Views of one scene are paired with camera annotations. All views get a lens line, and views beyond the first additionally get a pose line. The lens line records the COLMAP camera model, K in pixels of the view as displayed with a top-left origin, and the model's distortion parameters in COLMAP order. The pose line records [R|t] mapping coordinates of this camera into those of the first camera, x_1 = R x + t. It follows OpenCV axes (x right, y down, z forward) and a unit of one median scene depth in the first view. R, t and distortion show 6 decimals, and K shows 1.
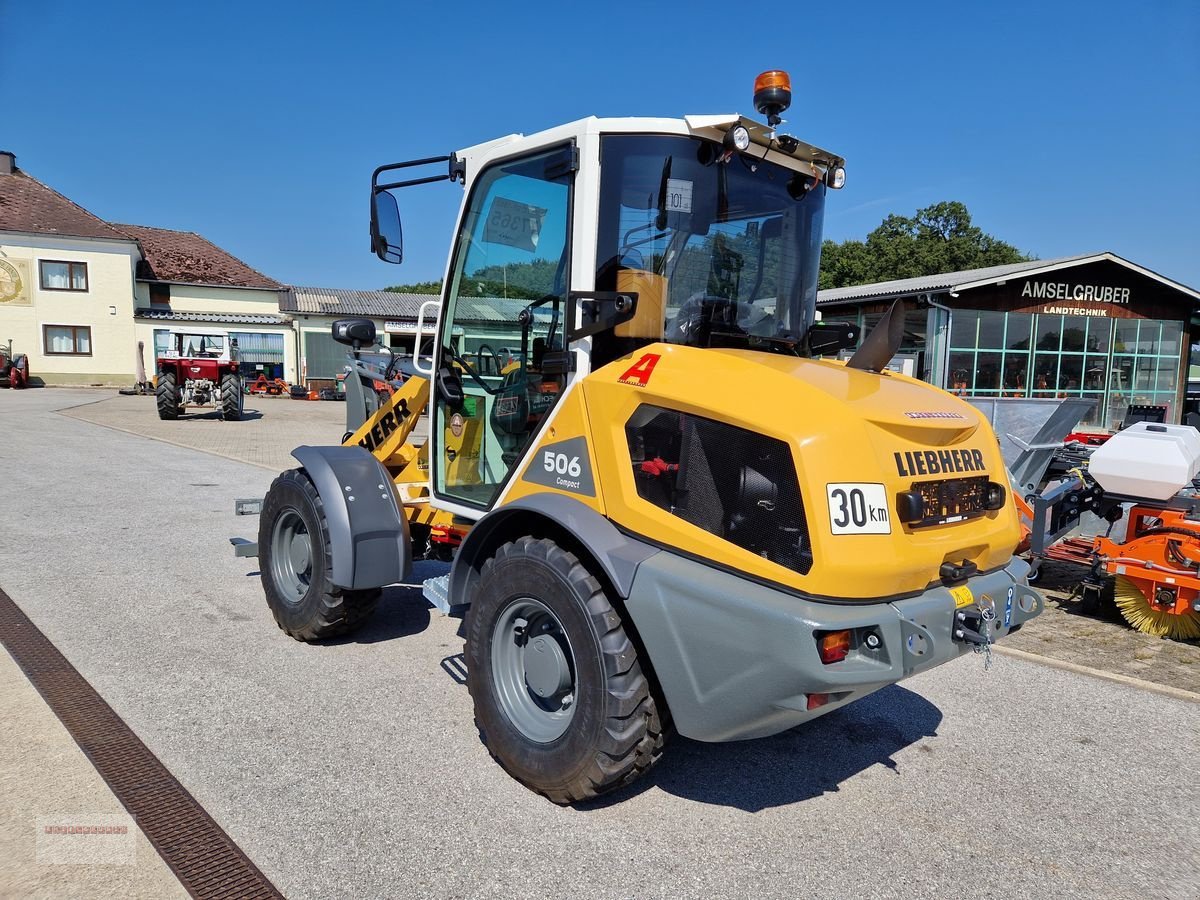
lens RADIAL K [[789.7, 0, 585.8], [0, 789.7, 464.4], [0, 0, 1]] dist [0.079820, -0.068475]
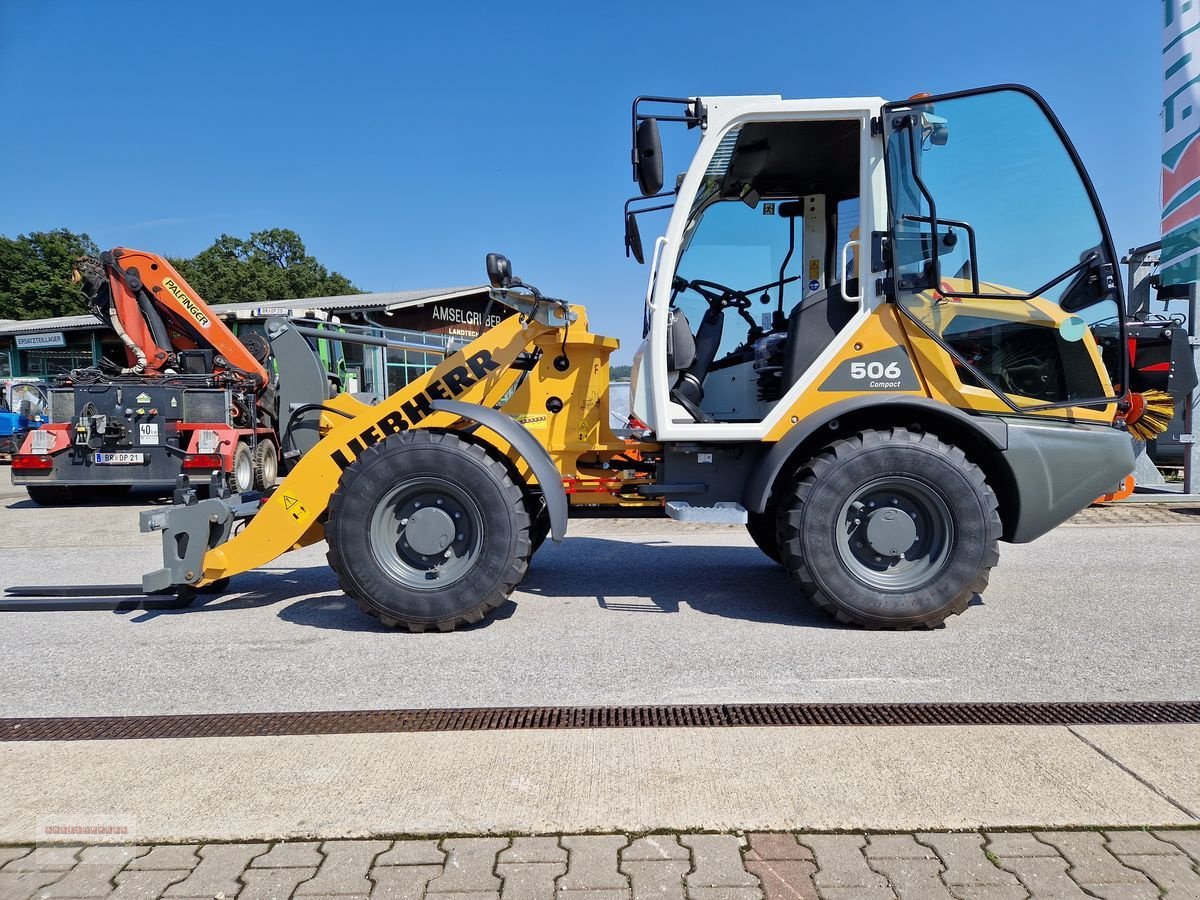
lens RADIAL K [[800.0, 0, 626.2], [0, 800.0, 446.0], [0, 0, 1]] dist [0.061461, -0.000117]
pose [[0.687390, -0.081380, 0.721715, -0.116781], [0.120881, 0.992662, -0.003200, 0.007077], [-0.716159, 0.089442, 0.692183, 0.040029]]
